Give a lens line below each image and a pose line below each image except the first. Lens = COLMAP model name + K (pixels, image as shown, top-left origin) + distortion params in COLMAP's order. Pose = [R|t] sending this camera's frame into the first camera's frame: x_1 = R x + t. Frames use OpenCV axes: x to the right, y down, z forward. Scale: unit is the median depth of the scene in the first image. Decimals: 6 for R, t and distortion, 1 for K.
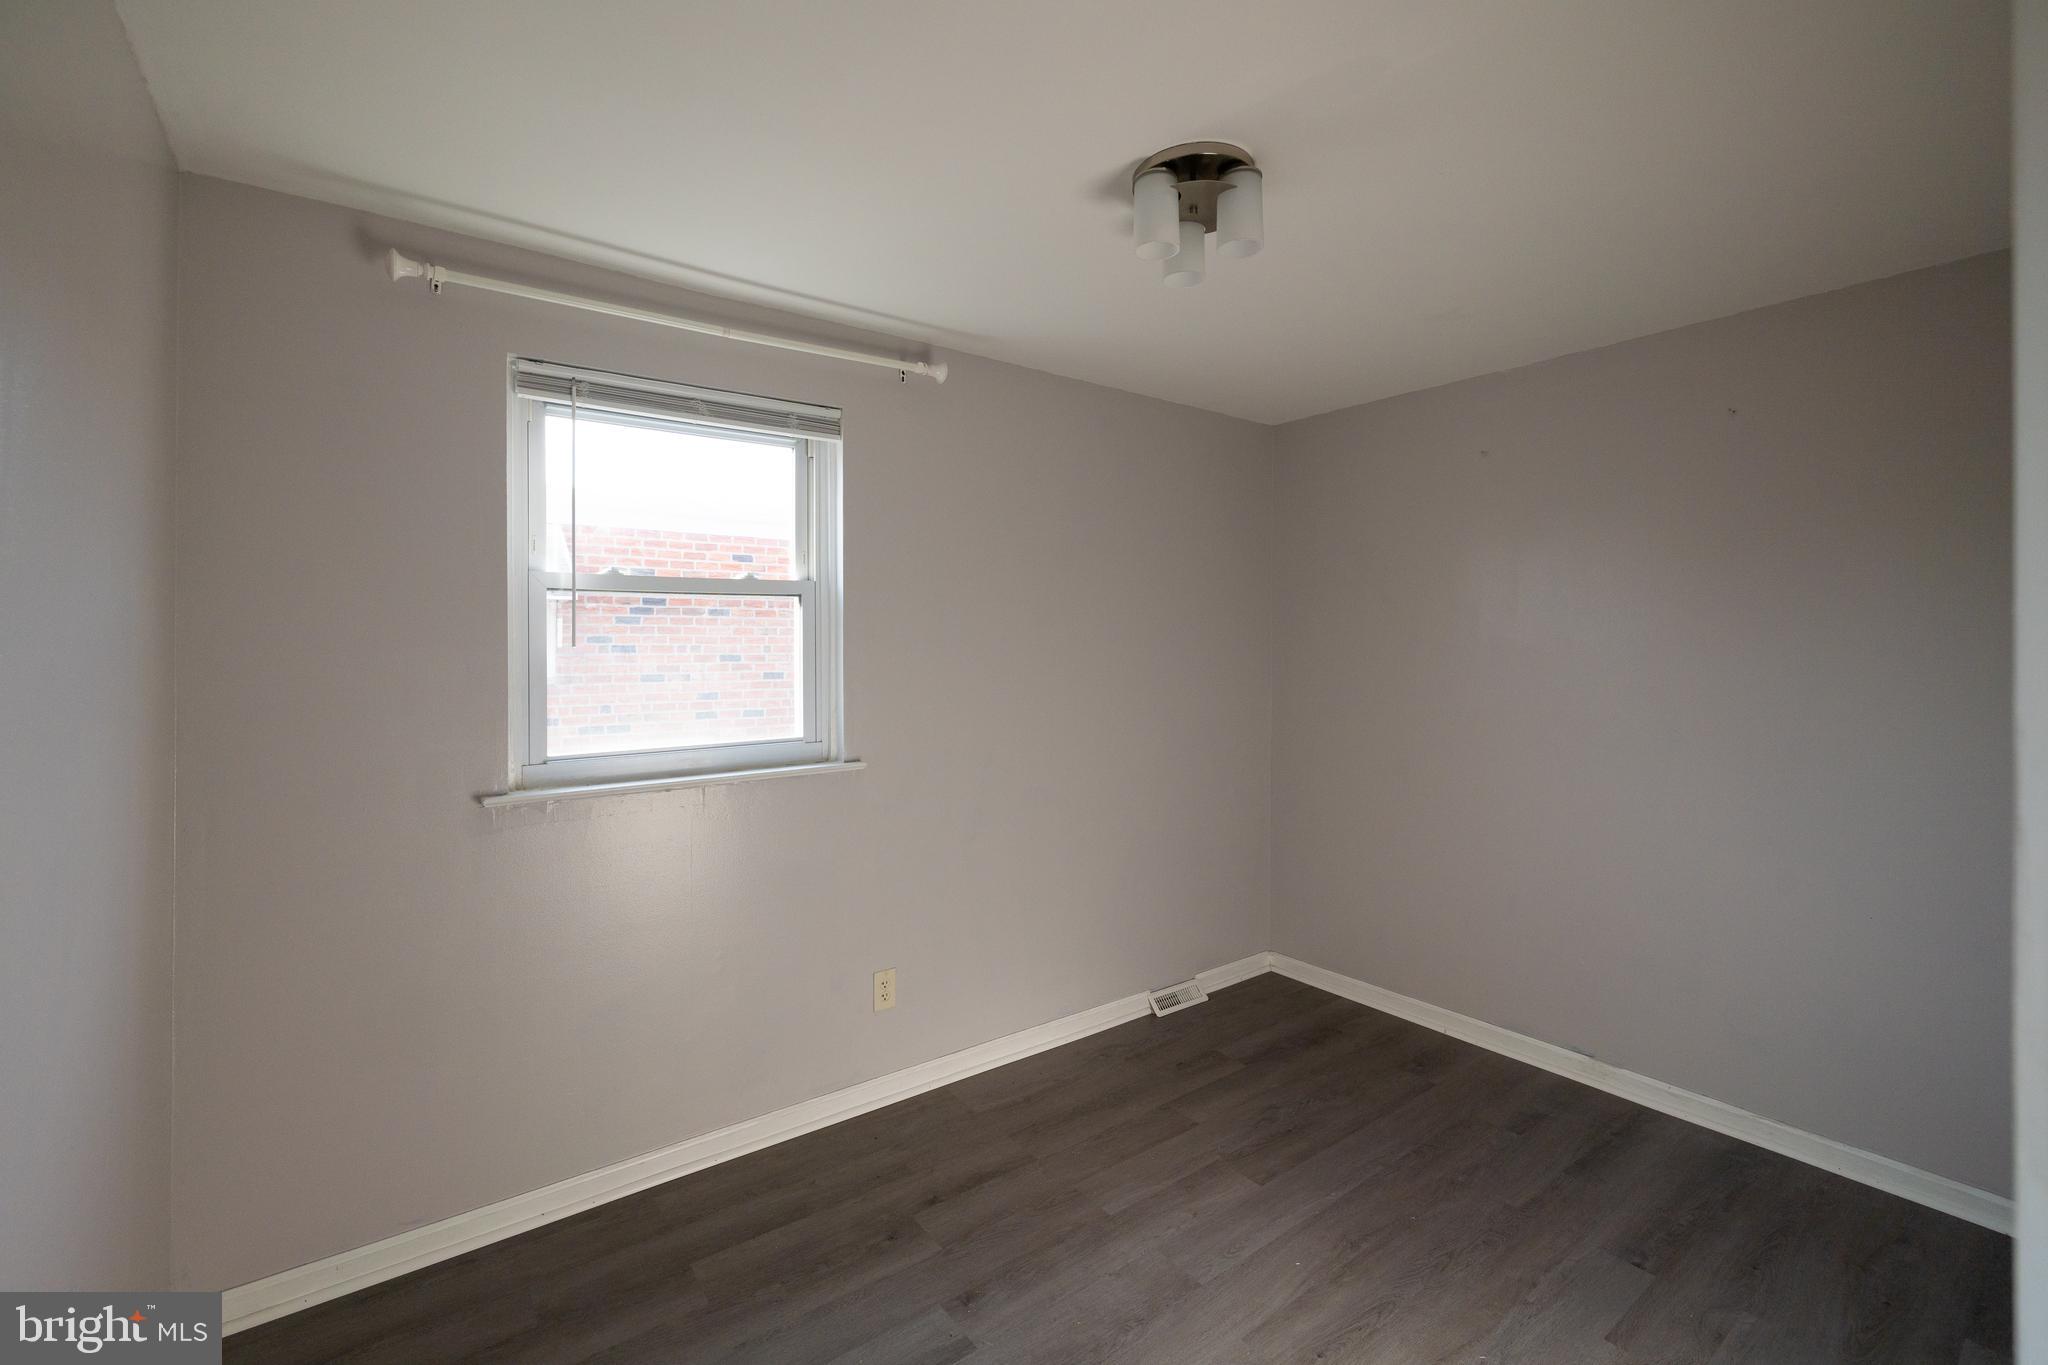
lens RADIAL K [[868.3, 0, 1013.3], [0, 868.3, 644.9], [0, 0, 1]] dist [-0.003007, -0.000528]
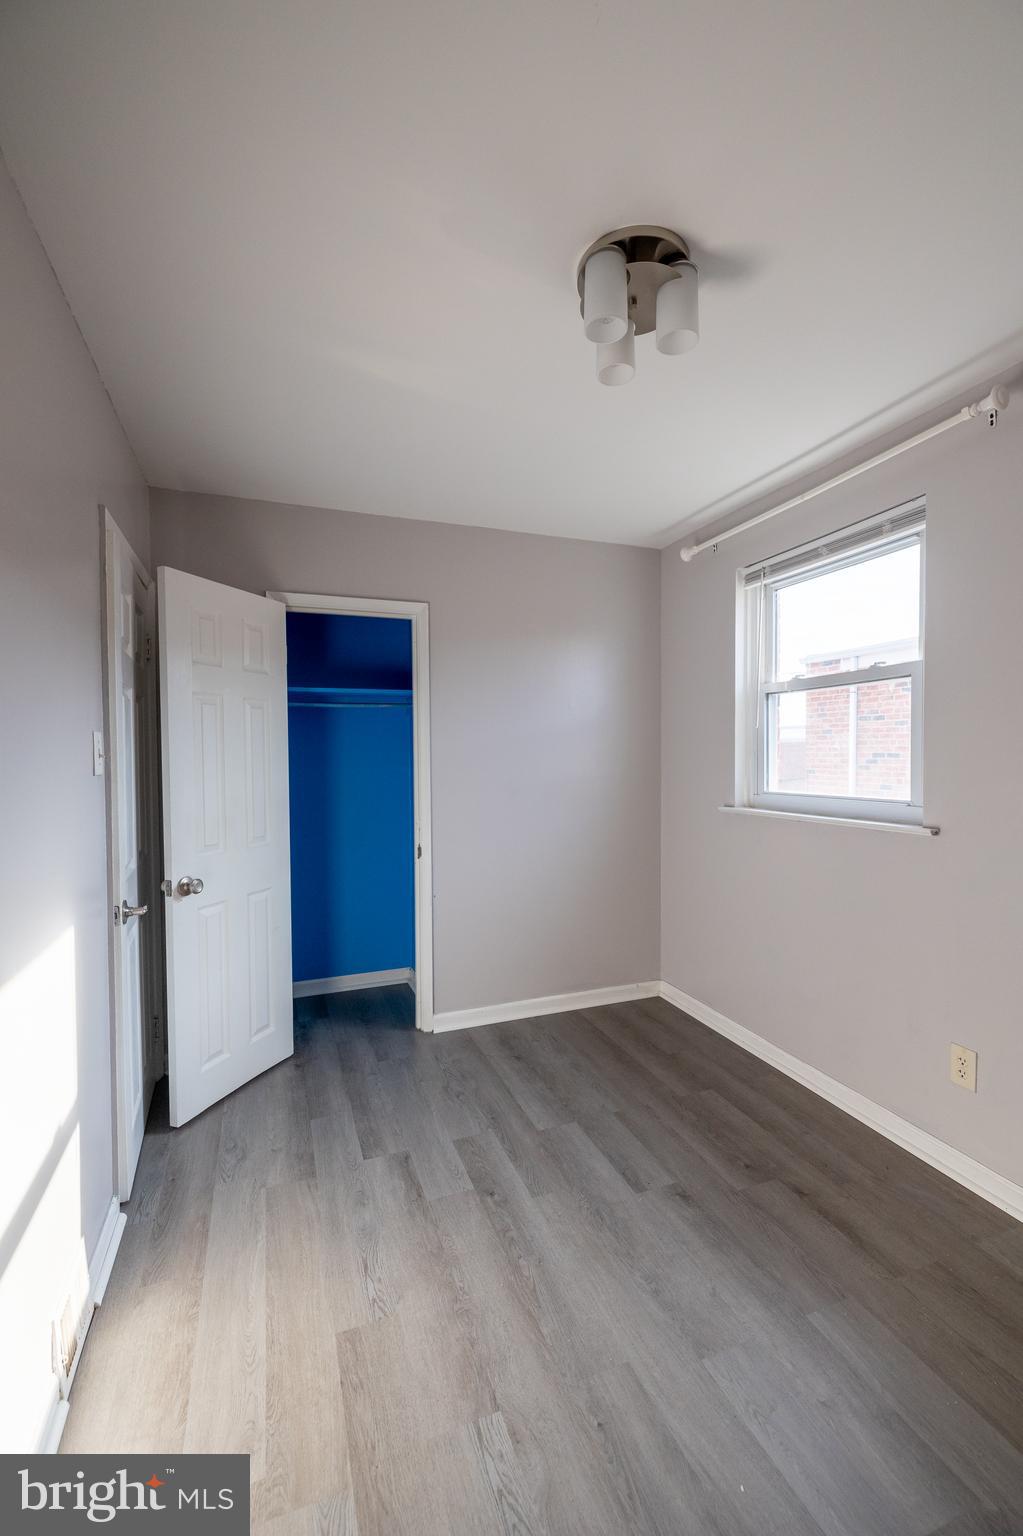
lens RADIAL K [[651.2, 0, 514.7], [0, 651.2, 765.3], [0, 0, 1]] dist [-0.003007, -0.000528]
pose [[-0.271250, 0.025267, -0.962177, 0.880929], [0.008744, 0.999679, 0.023787, 0.043811], [0.962469, -0.001961, -0.271384, 0.911992]]
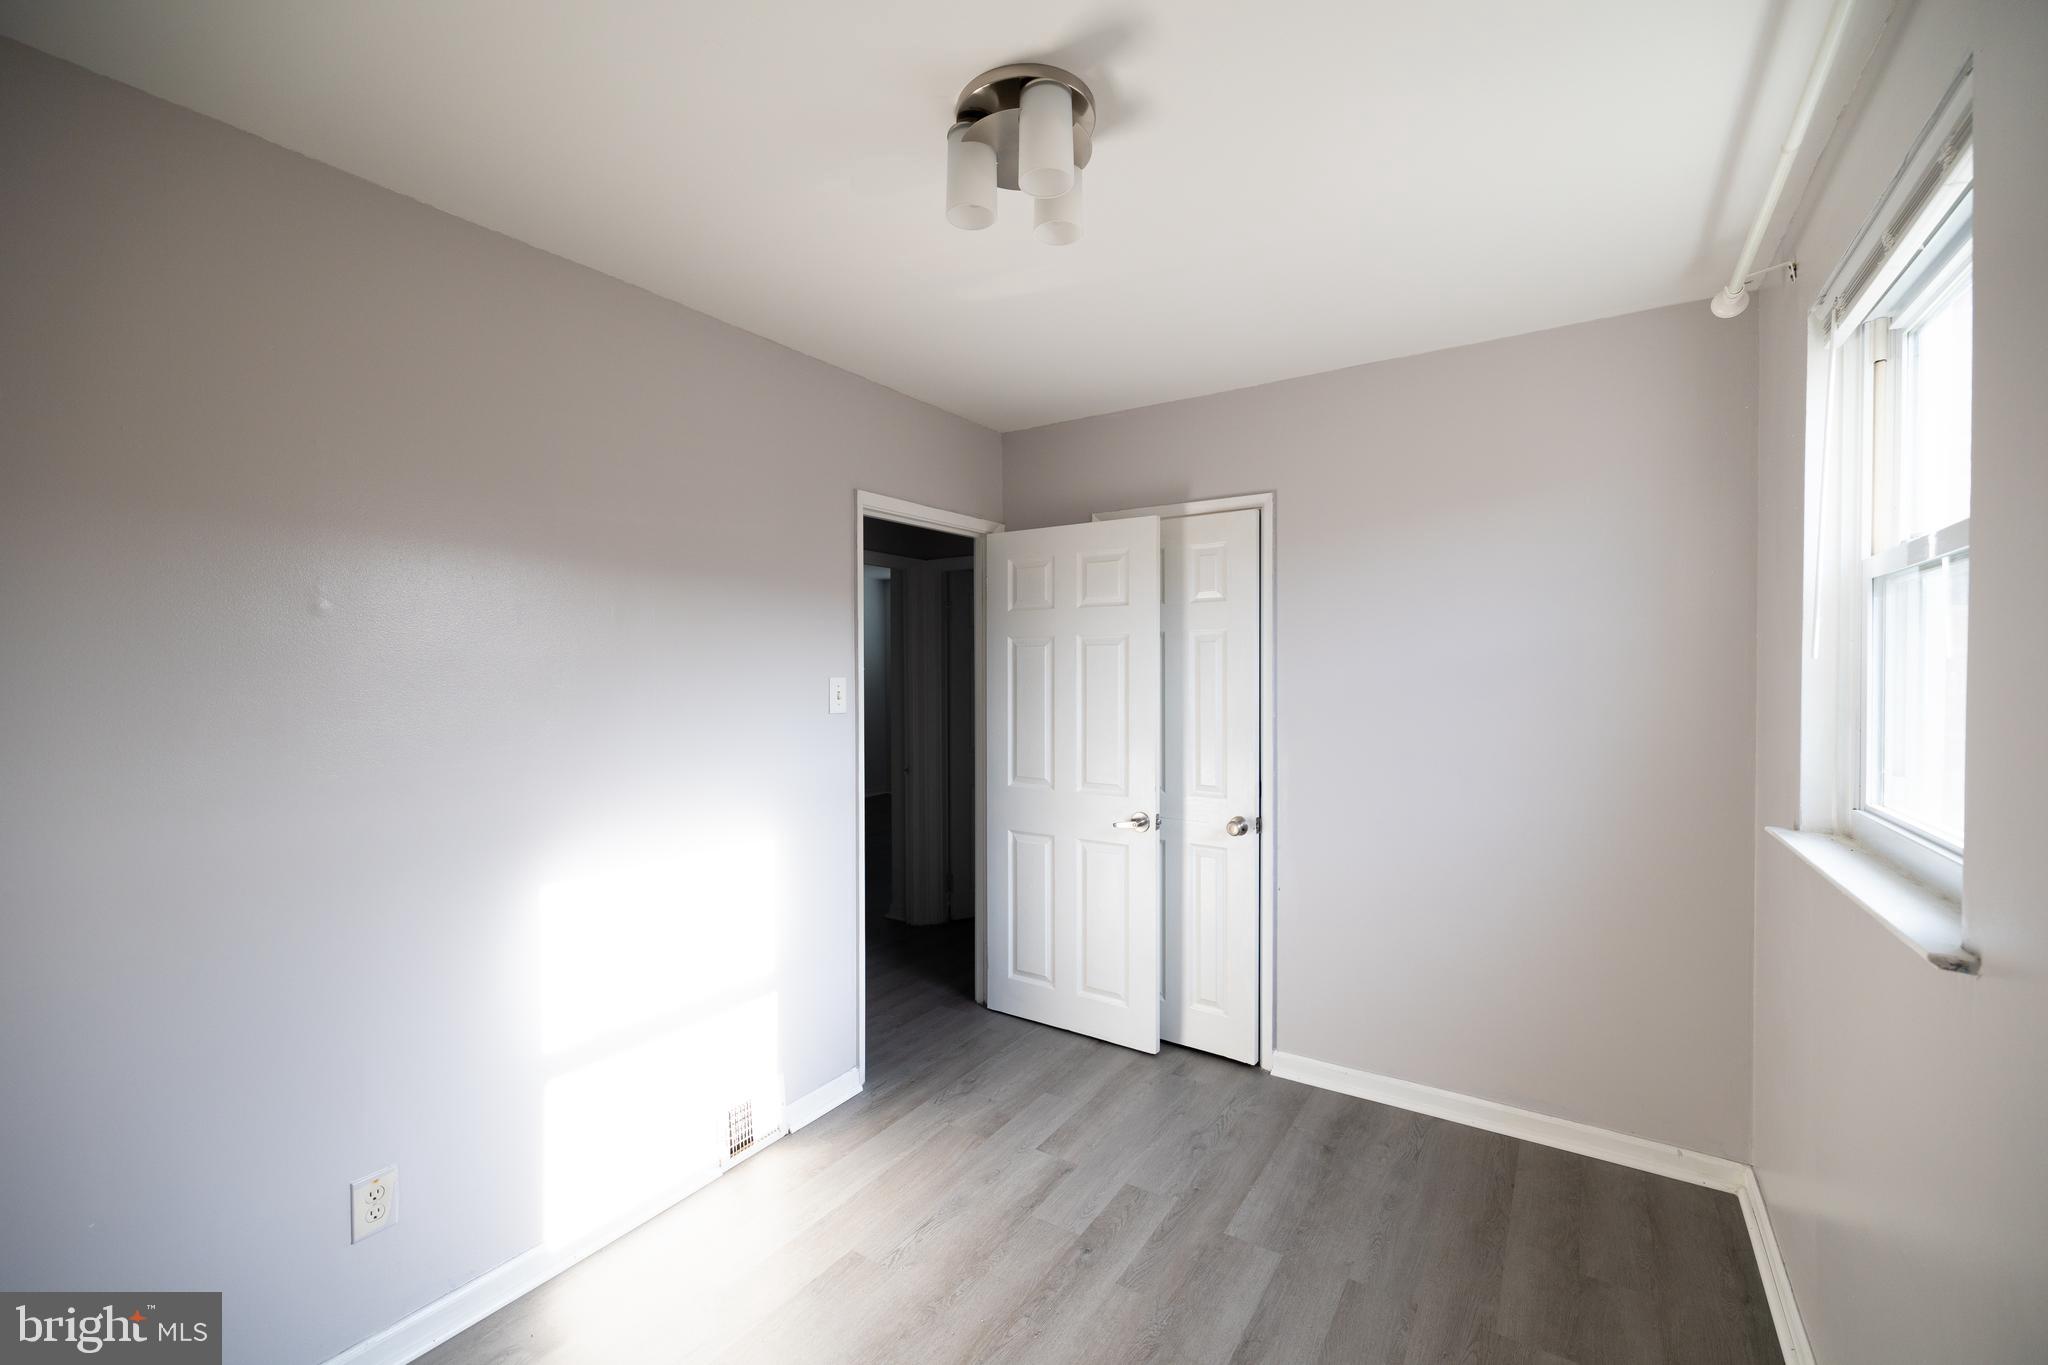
lens RADIAL K [[868.3, 0, 1014.6], [0, 868.3, 679.6], [0, 0, 1]] dist [-0.003007, -0.000528]
pose [[-0.943774, 0.011470, -0.330394, 0.416264], [0.006765, 0.999859, 0.015387, -0.001289], [0.330524, 0.012287, -0.943718, 1.540353]]
